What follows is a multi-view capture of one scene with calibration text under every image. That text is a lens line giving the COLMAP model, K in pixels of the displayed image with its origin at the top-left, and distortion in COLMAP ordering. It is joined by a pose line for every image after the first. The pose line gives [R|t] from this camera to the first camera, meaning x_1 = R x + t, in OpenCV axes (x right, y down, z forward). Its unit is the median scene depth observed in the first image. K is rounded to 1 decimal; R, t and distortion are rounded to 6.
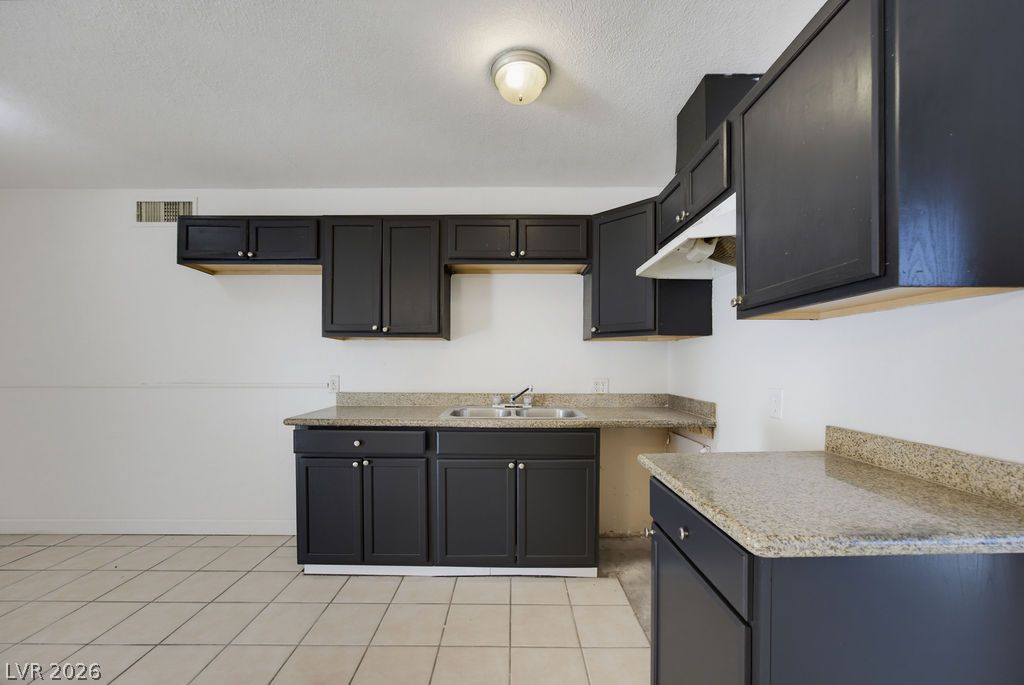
lens RADIAL K [[391.8, 0, 516.0], [0, 391.8, 367.1], [0, 0, 1]] dist [-0.016872, 0.002988]
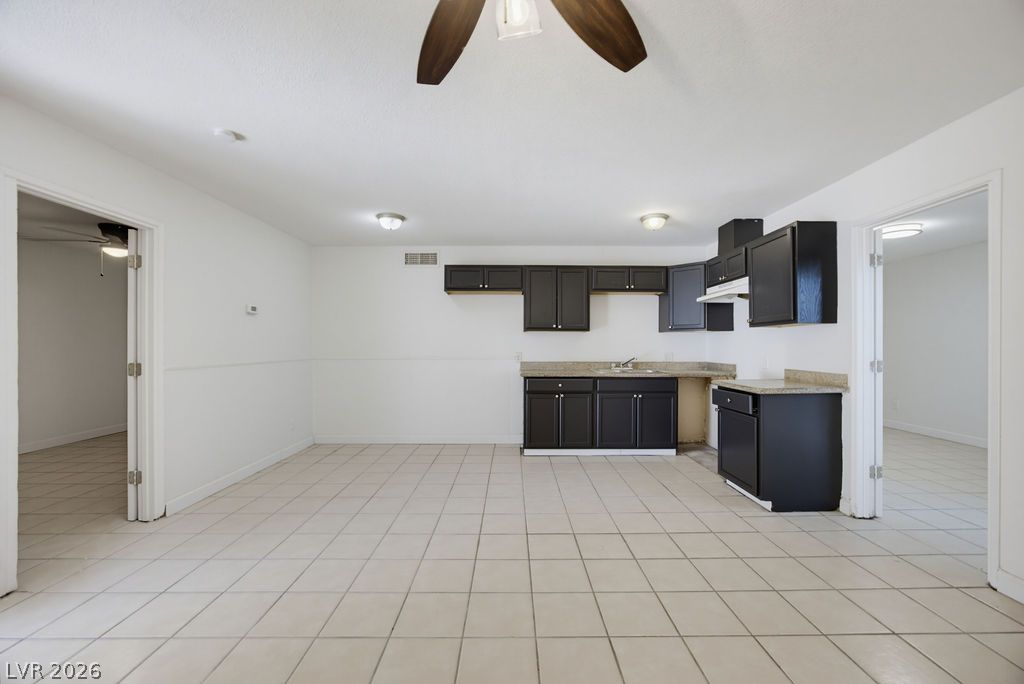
lens RADIAL K [[391.8, 0, 515.9], [0, 391.8, 344.6], [0, 0, 1]] dist [-0.016872, 0.002988]
pose [[0.999444, -0.002641, 0.033234, -0.609597], [0.002824, 0.999981, -0.005469, -0.003513], [-0.033219, 0.005560, 0.999433, -0.868111]]
